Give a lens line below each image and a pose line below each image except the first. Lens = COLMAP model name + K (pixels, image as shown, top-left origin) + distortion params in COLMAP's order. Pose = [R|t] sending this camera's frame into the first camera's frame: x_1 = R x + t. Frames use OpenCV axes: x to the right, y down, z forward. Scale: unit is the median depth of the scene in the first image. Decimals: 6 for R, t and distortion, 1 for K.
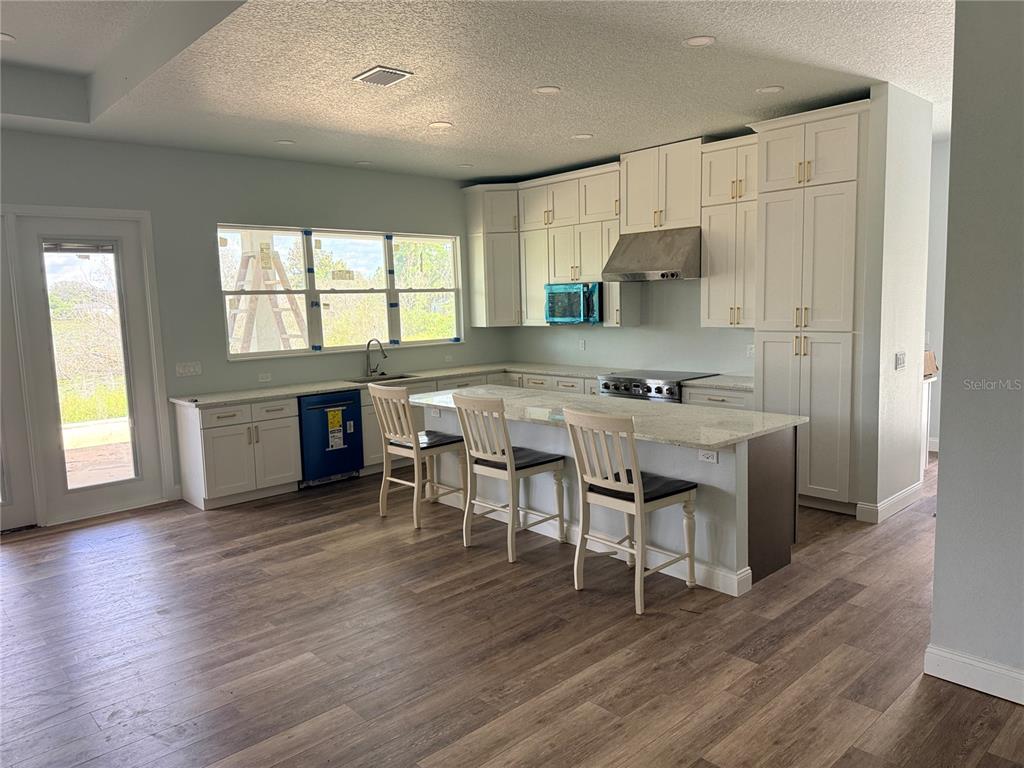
lens RADIAL K [[717.7, 0, 506.9], [0, 717.7, 399.0], [0, 0, 1]] dist [0.063997, -0.094033]
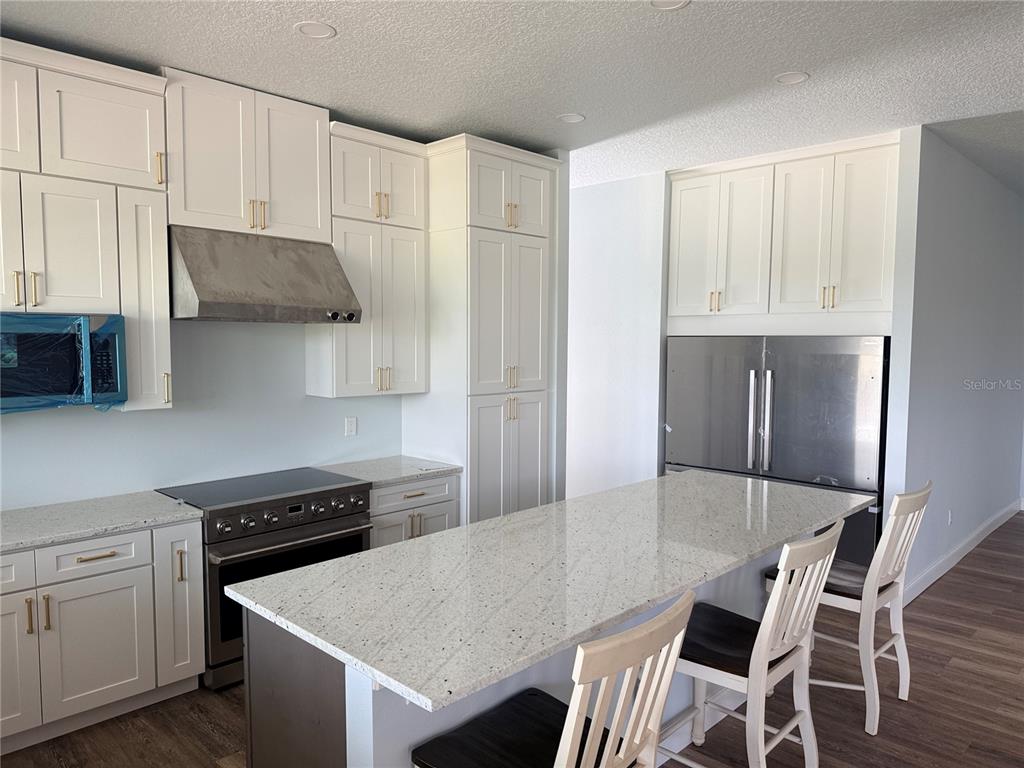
lens RADIAL K [[717.7, 0, 512.0], [0, 717.7, 399.8], [0, 0, 1]] dist [0.063997, -0.094033]
pose [[-0.069372, -0.055607, 0.996040, -0.376724], [0.134232, 0.988845, 0.064554, -0.113322], [-0.988519, 0.138179, -0.061134, 0.844837]]
